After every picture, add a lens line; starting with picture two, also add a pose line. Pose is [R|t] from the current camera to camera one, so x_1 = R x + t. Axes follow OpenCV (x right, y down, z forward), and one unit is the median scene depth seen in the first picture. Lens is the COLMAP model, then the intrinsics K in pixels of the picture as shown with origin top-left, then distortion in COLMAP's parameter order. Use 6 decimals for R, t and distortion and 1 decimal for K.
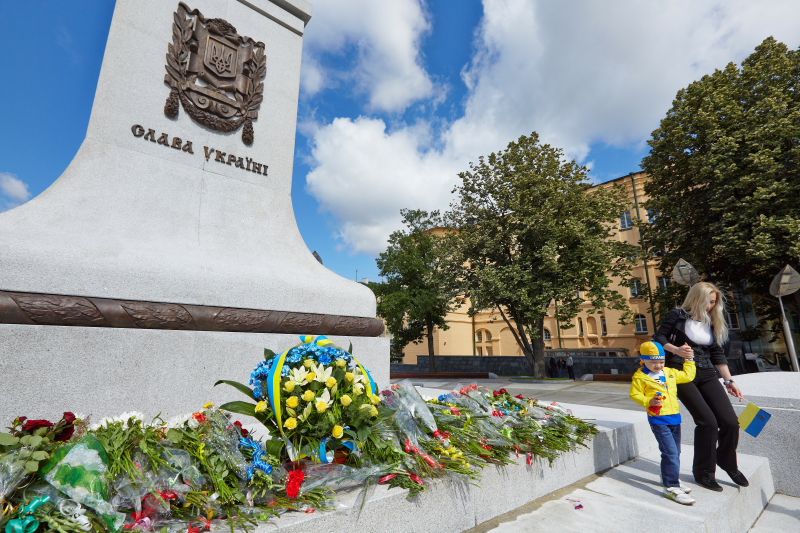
lens RADIAL K [[367.1, 0, 398.8], [0, 367.1, 265.9], [0, 0, 1]] dist [-0.002797, -0.000414]
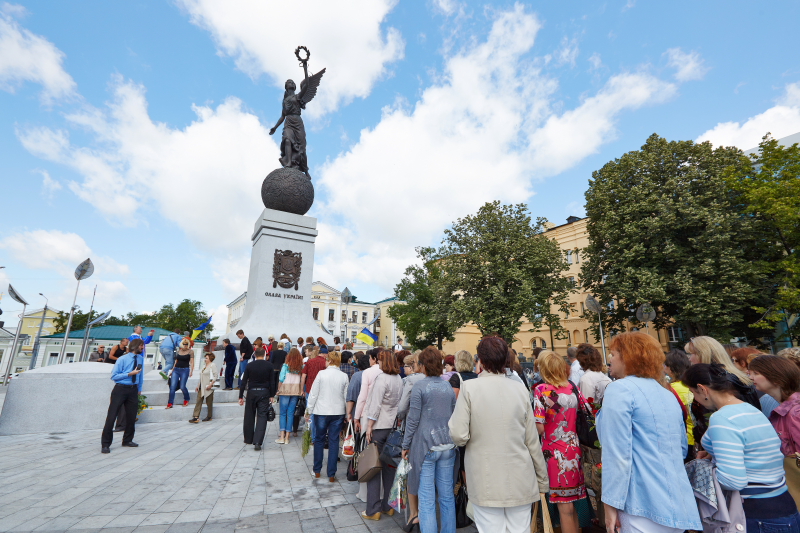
lens RADIAL K [[367.1, 0, 398.8], [0, 367.1, 265.9], [0, 0, 1]] dist [-0.002797, -0.000414]
pose [[0.989560, -0.027227, -0.141525, 0.204329], [0.024771, 0.999511, -0.019083, -0.103022], [0.141975, 0.015378, 0.989751, -0.448776]]
